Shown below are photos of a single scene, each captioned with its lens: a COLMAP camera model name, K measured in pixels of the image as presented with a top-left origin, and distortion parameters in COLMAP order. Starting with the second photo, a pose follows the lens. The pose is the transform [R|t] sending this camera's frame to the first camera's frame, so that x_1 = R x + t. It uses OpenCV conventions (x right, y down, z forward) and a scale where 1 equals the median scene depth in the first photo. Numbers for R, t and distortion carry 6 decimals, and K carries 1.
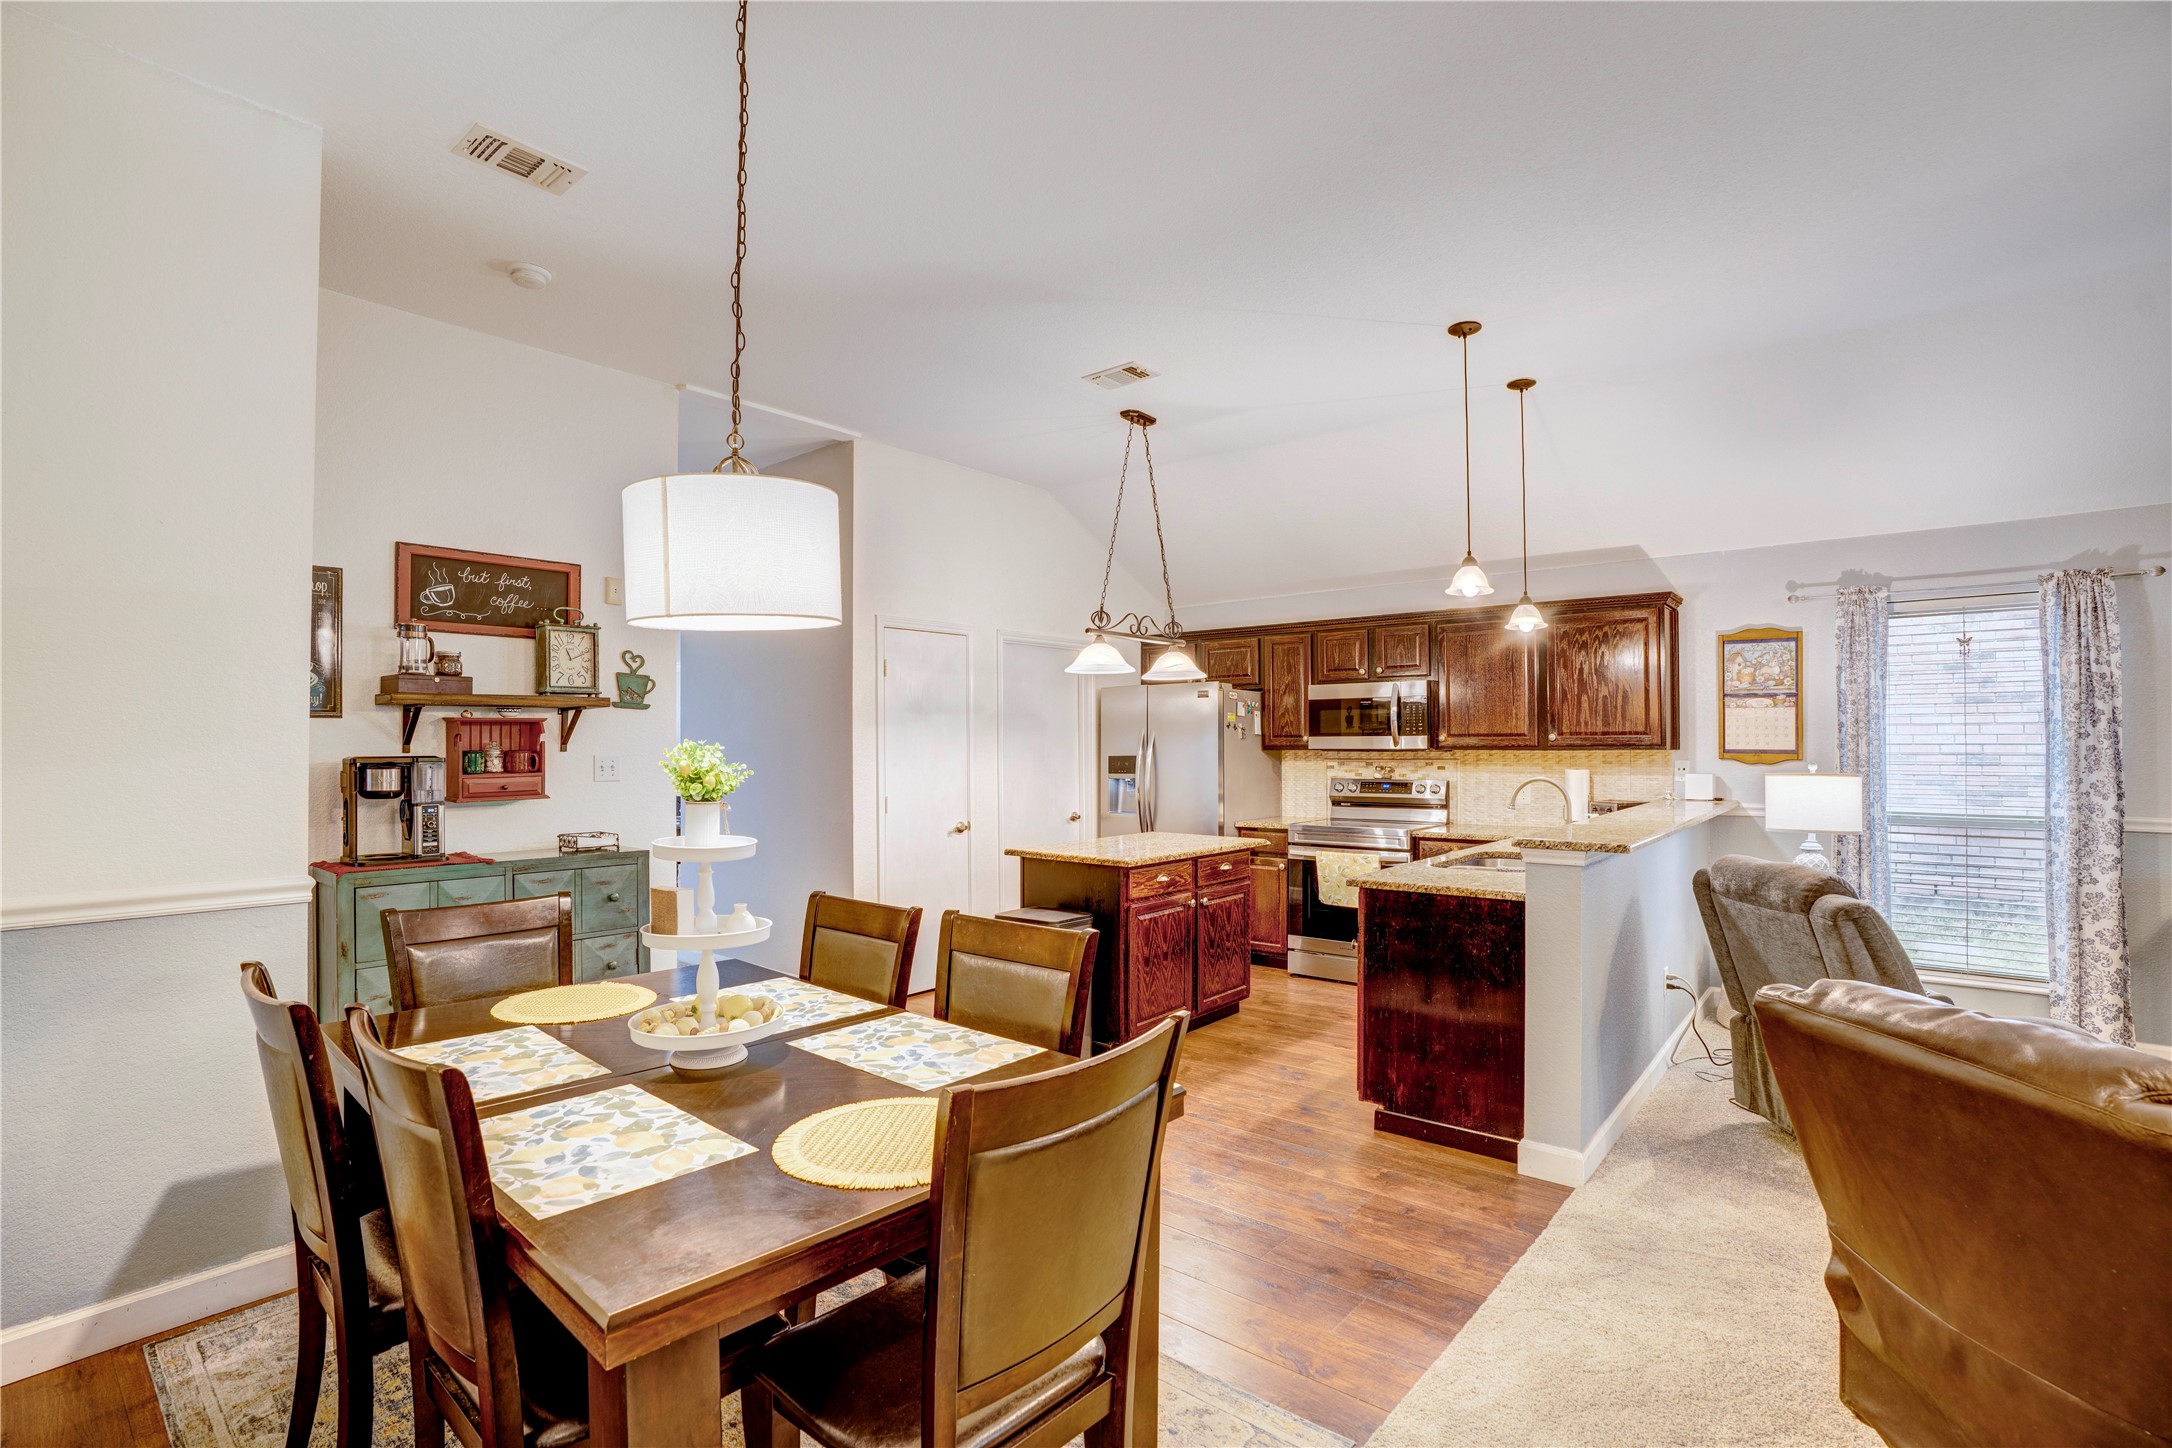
lens RADIAL K [[1002.4, 0, 1079.6], [0, 1002.4, 731.6], [0, 0, 1]] dist [-0.072268, 0.028323]
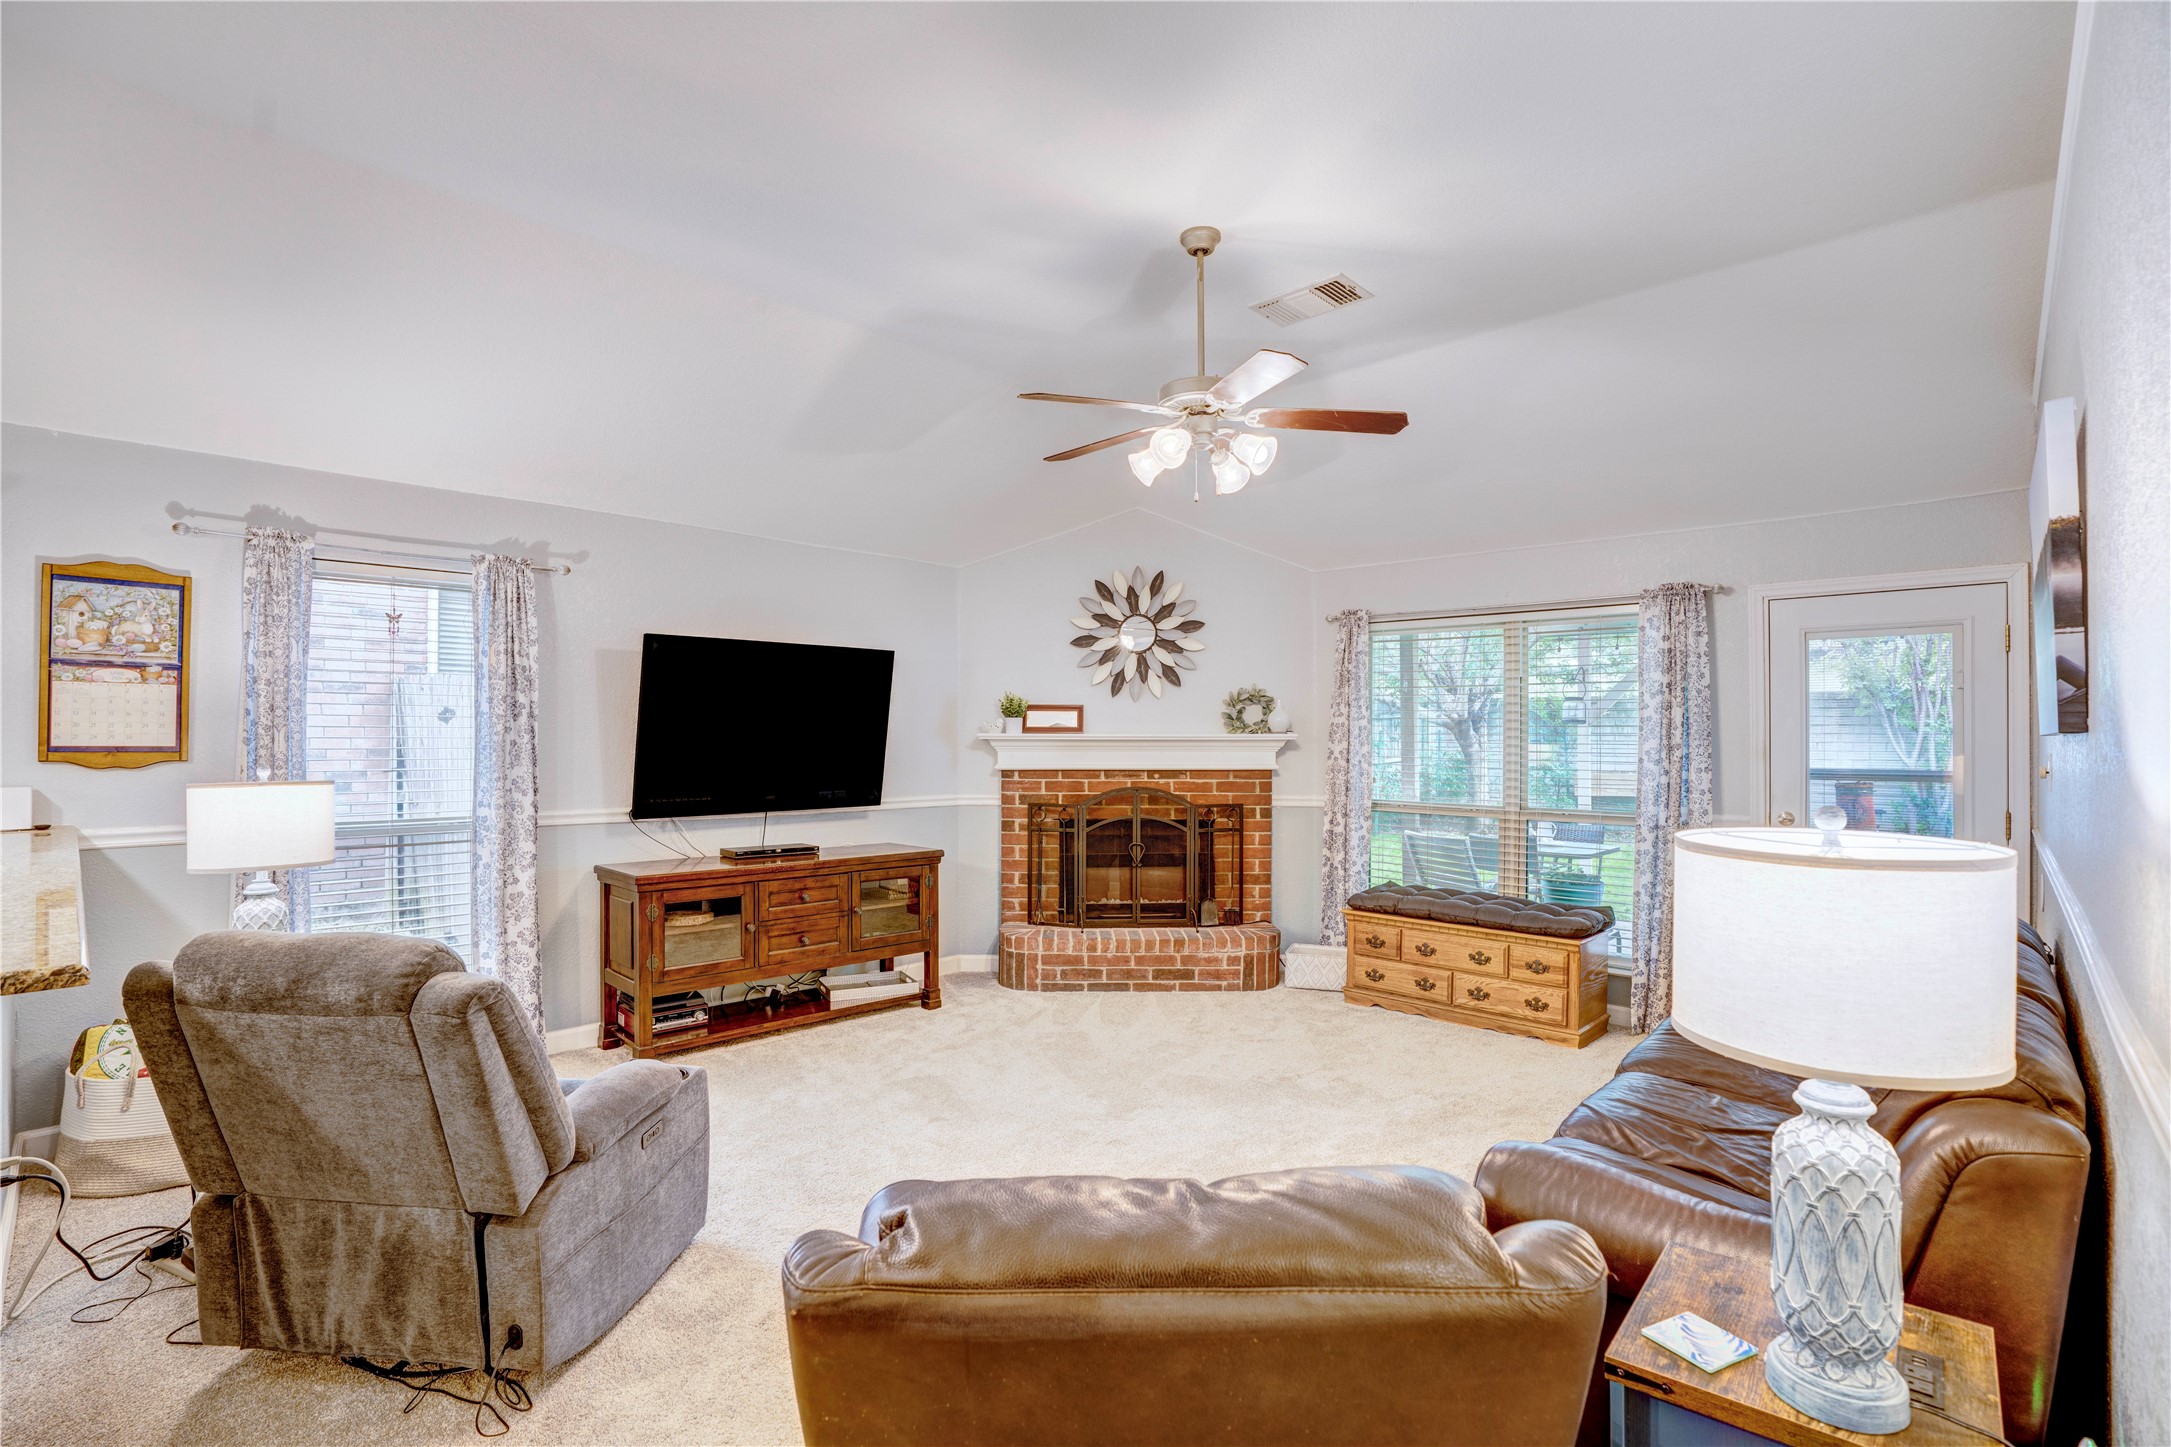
lens RADIAL K [[1002.0, 0, 1079.1], [0, 1002.0, 731.1], [0, 0, 1]] dist [-0.072268, 0.028323]
pose [[0.058519, 0.006650, 0.998264, 0.091884], [-0.015061, 0.999870, -0.005778, 0.002123], [-0.998173, -0.014697, 0.058611, 0.324617]]
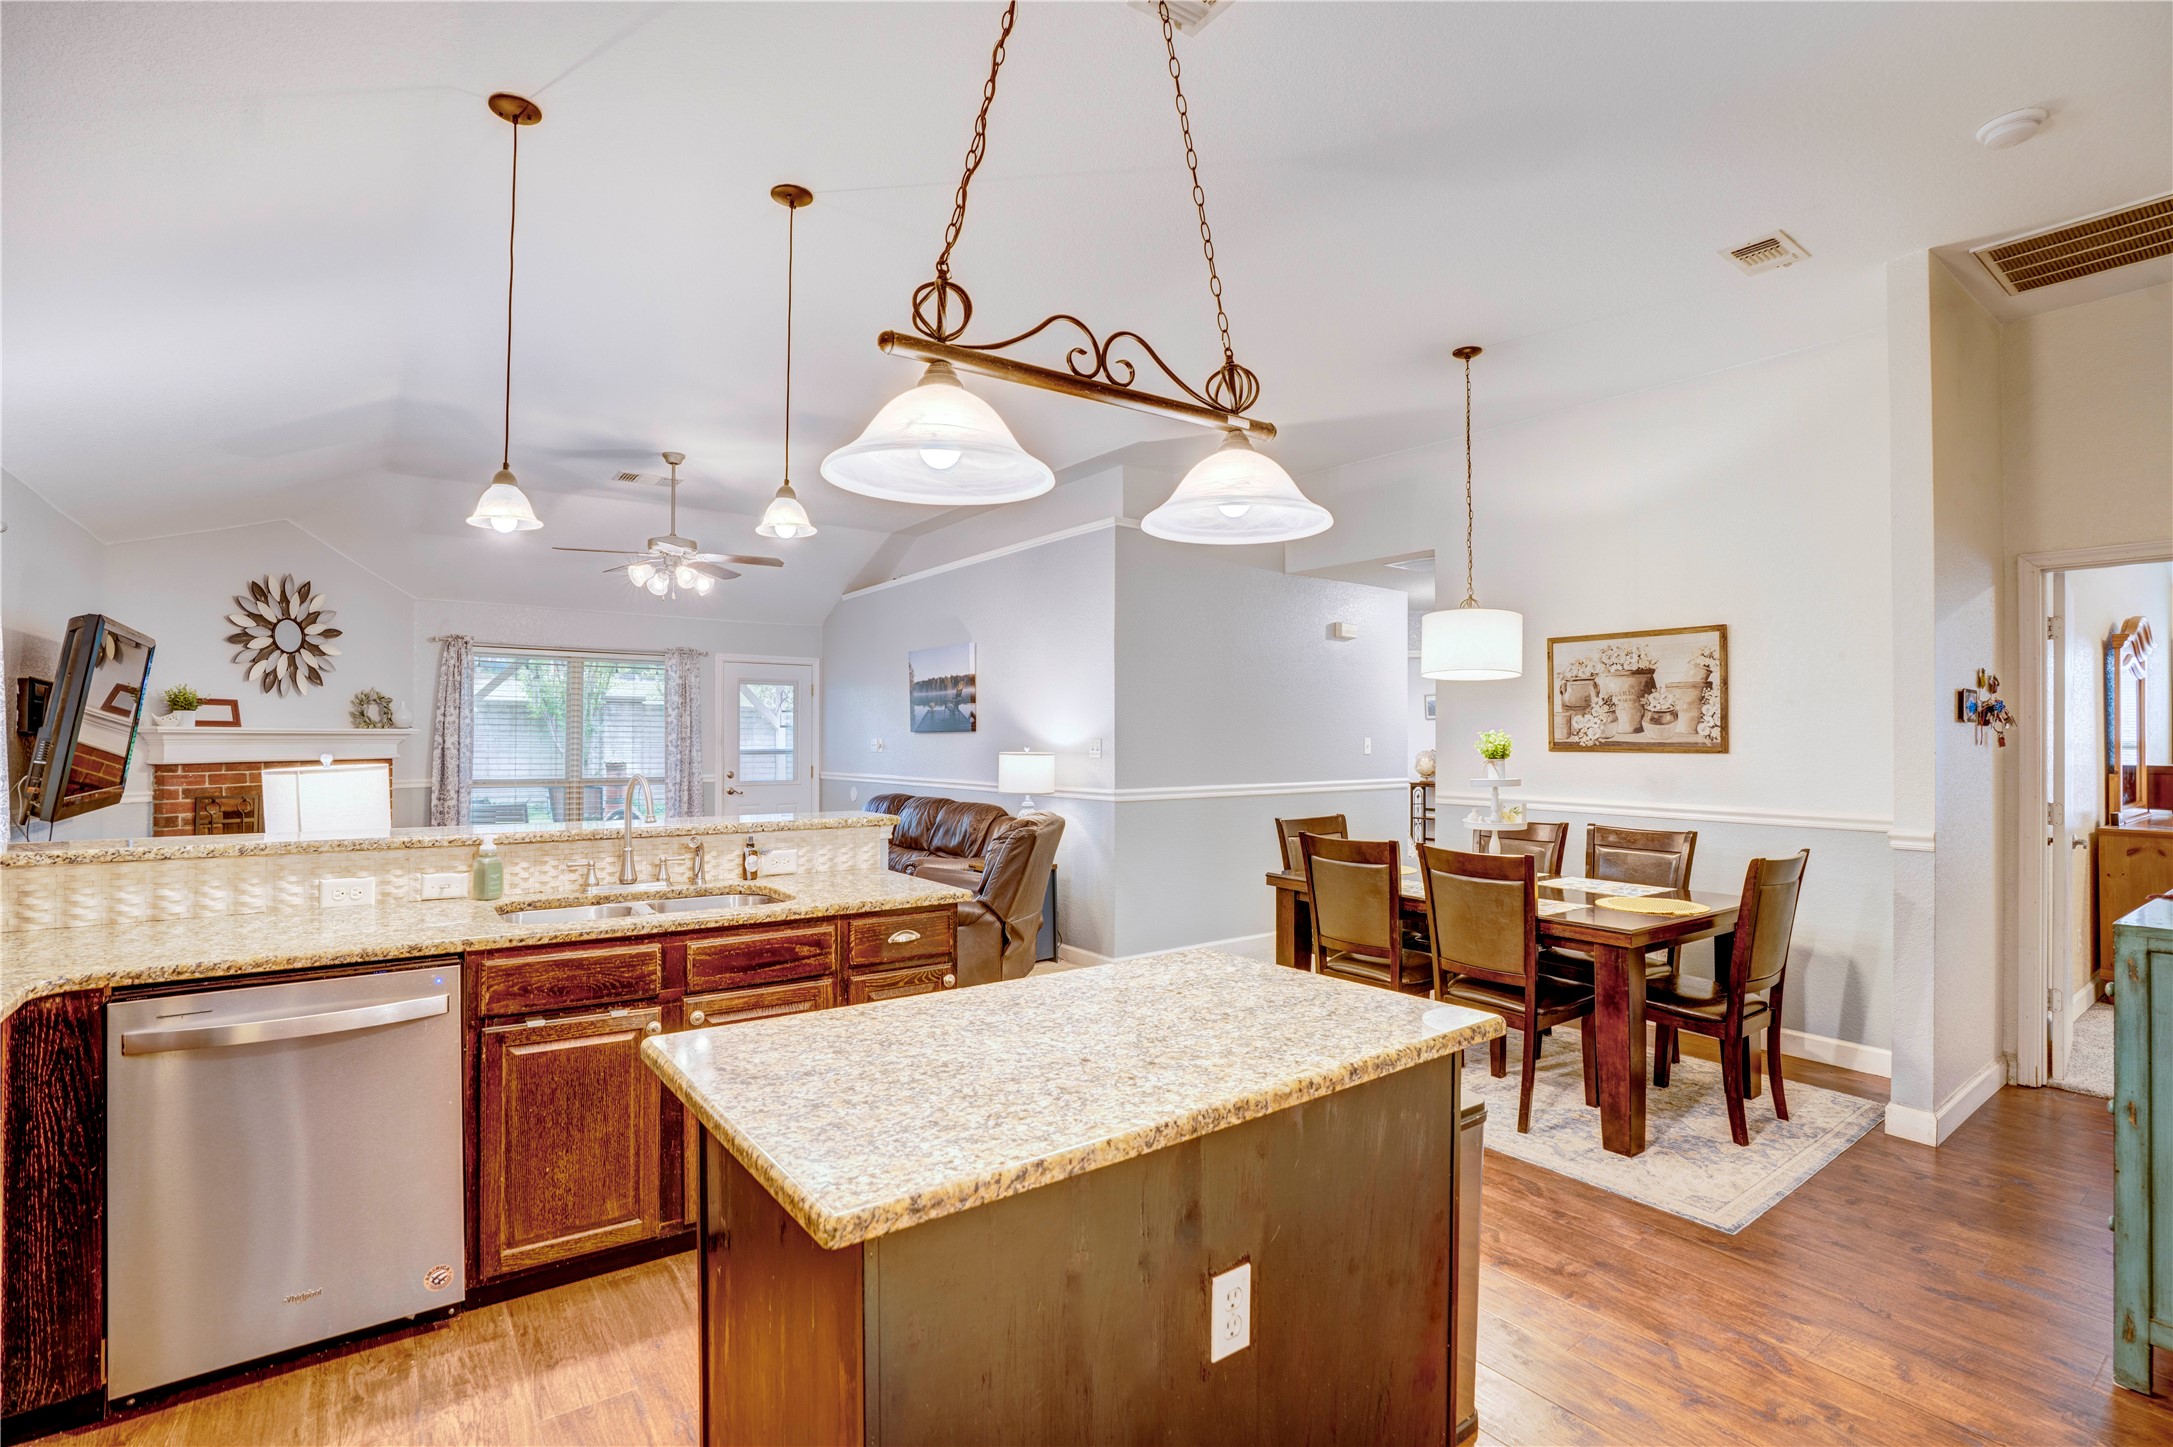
lens RADIAL K [[1017.4, 0, 1078.4], [0, 1017.4, 723.4], [0, 0, 1]] dist [-0.080073, 0.041386]
pose [[-0.972129, 0.003095, 0.234427, -0.010621], [-0.003456, 0.999615, -0.027529, 0.023855], [-0.234422, -0.027572, -0.971744, 1.366420]]
